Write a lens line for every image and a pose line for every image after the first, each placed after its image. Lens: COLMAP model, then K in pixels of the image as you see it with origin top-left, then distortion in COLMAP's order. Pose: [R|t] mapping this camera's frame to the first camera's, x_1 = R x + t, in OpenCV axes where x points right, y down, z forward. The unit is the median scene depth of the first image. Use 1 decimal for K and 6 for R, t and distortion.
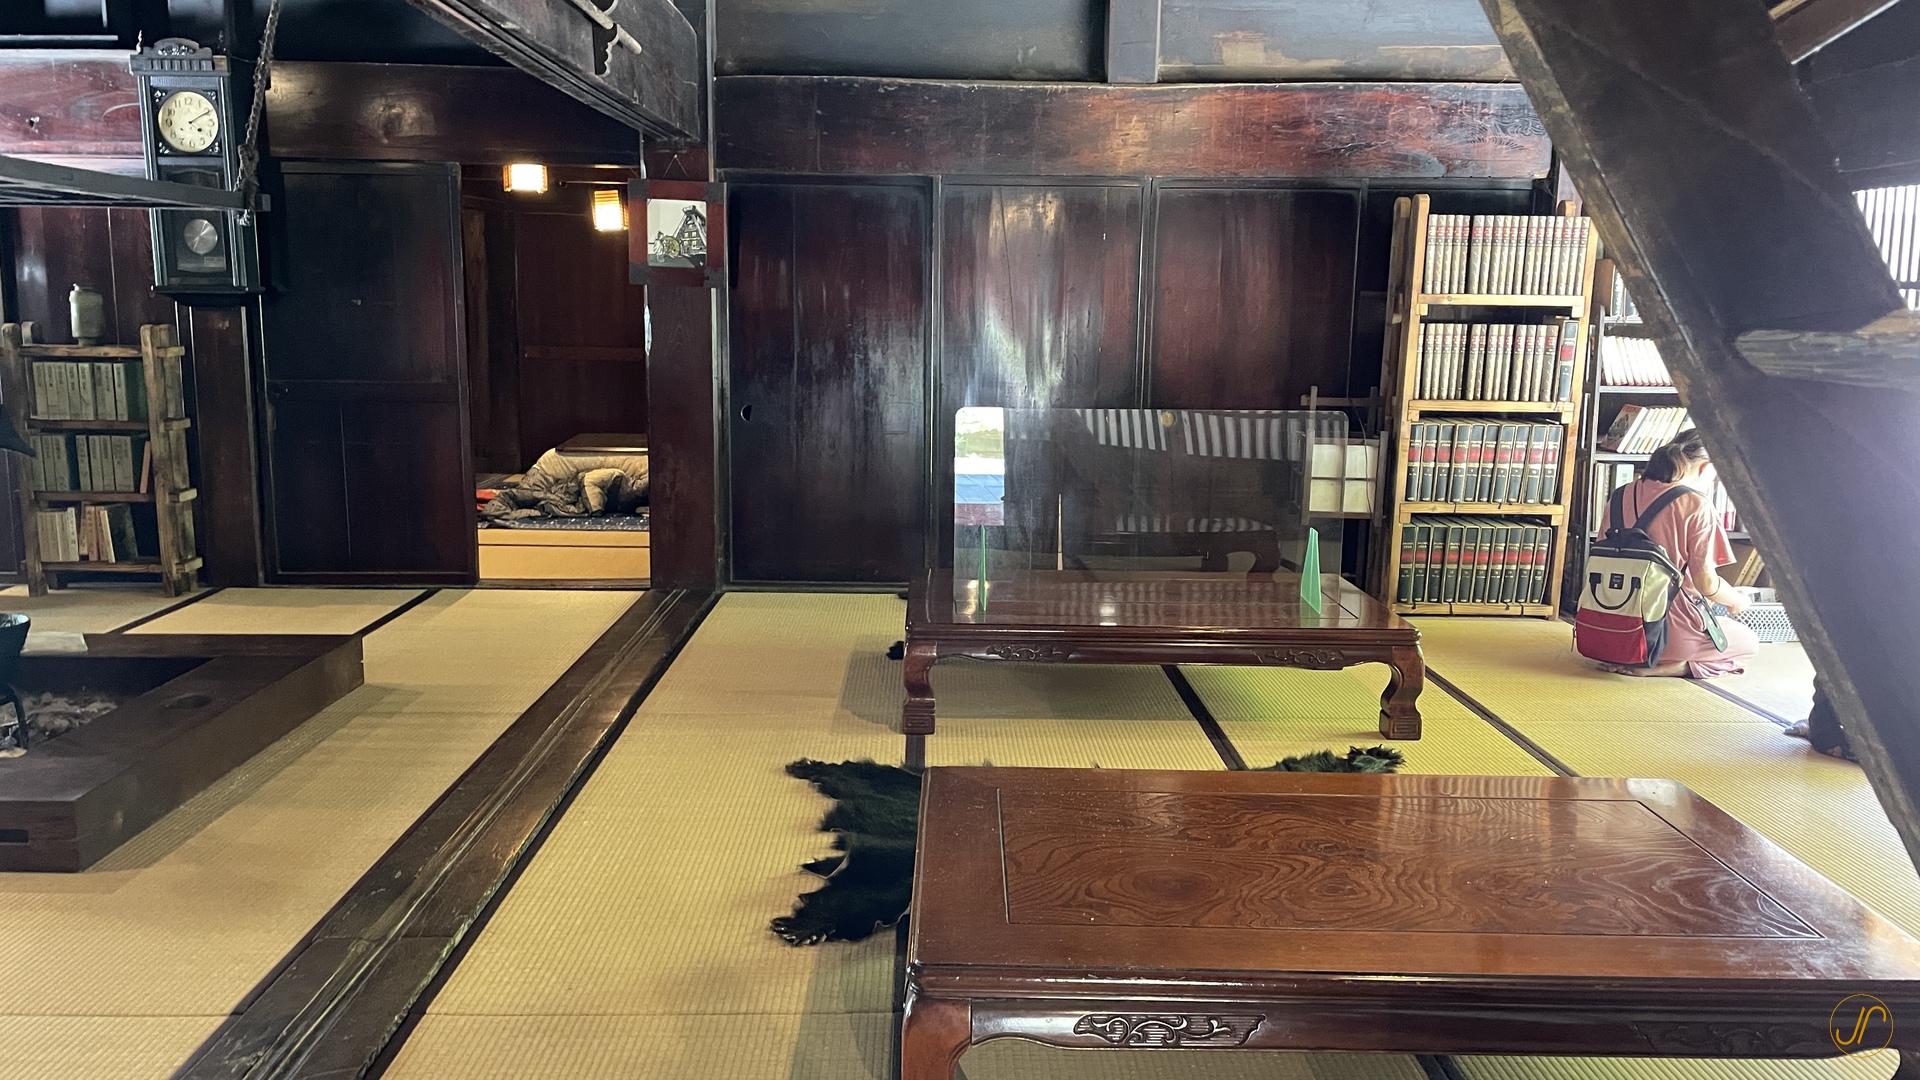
lens RADIAL K [[1396.8, 0, 955.6], [0, 1396.8, 544.2], [0, 0, 1]] dist [-0.000967, -0.000095]
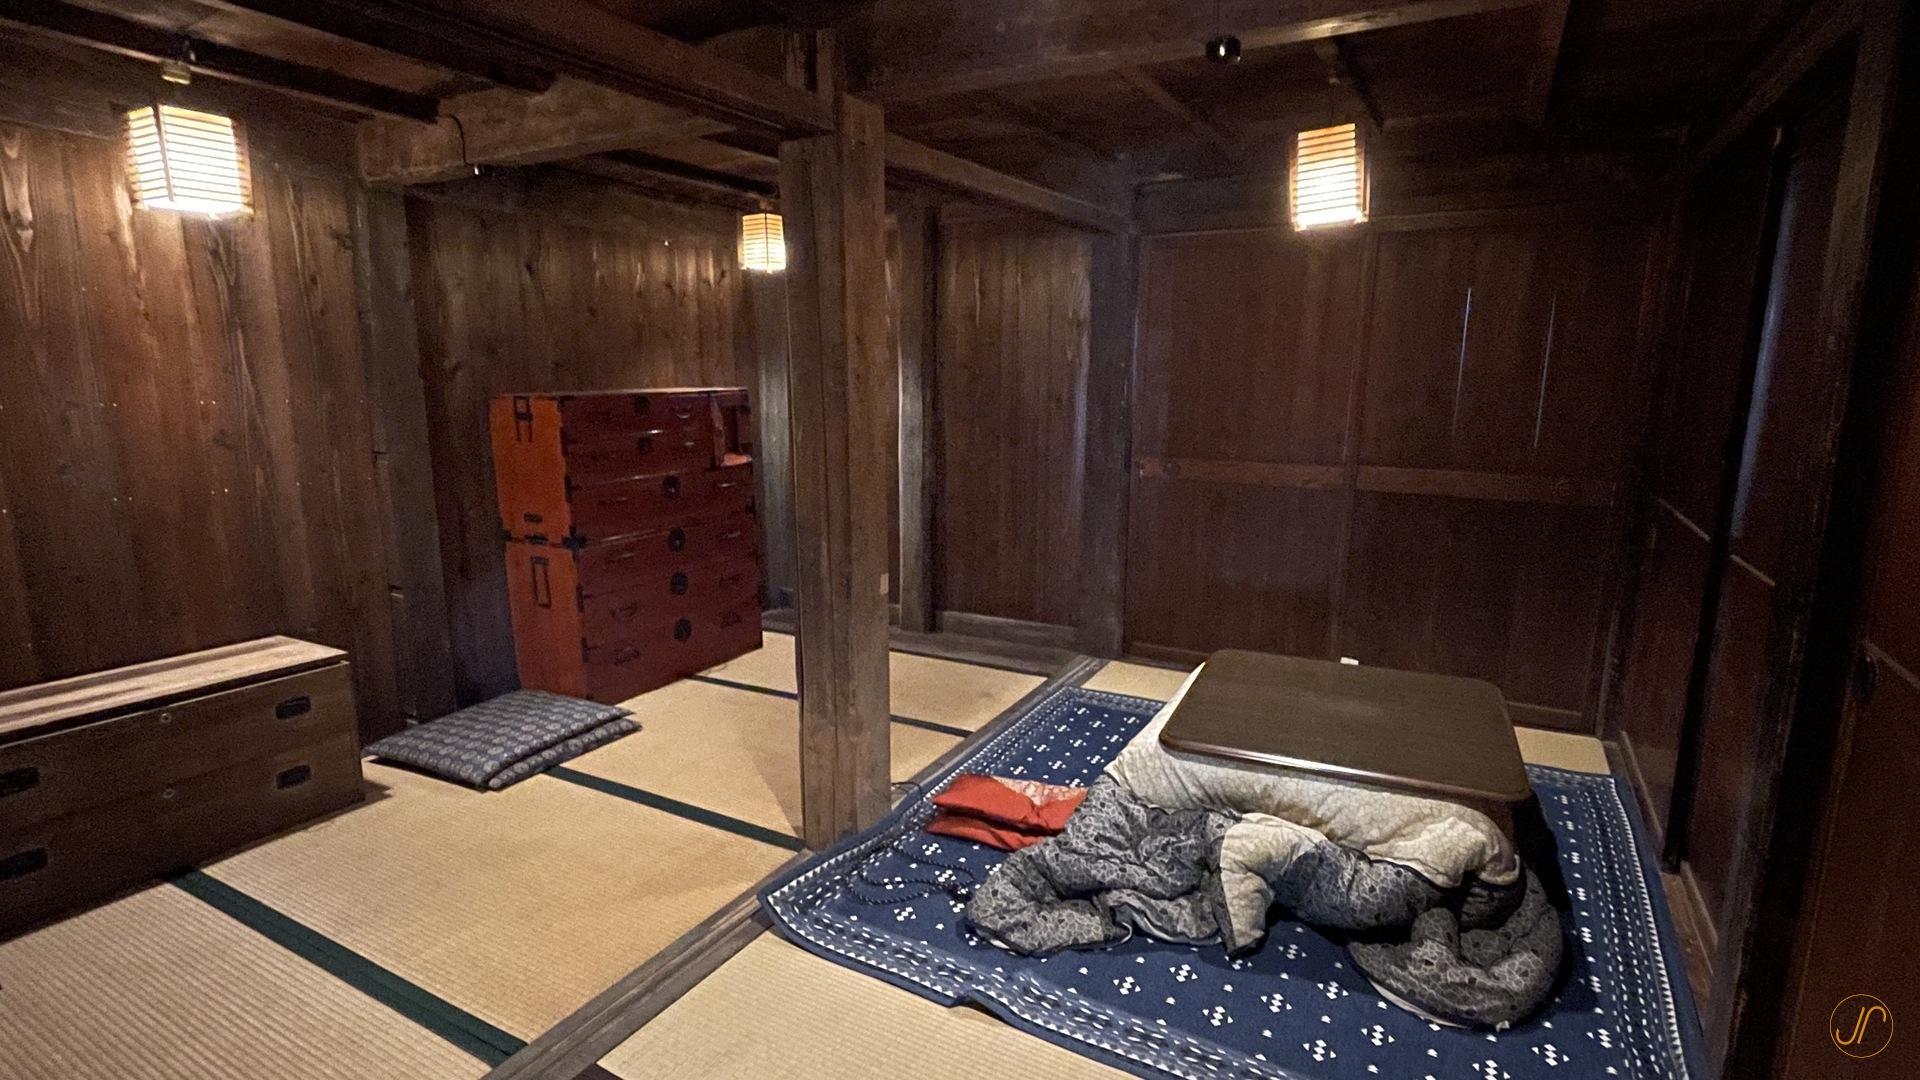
lens RADIAL K [[924.0, 0, 960.2], [0, 924.0, 541.5], [0, 0, 1]] dist [-0.000378, -0.000008]
pose [[0.859919, 0.076433, -0.504676, -0.203758], [-0.072900, 0.996980, 0.026778, -0.133108], [0.505198, 0.013764, 0.862893, 0.736256]]
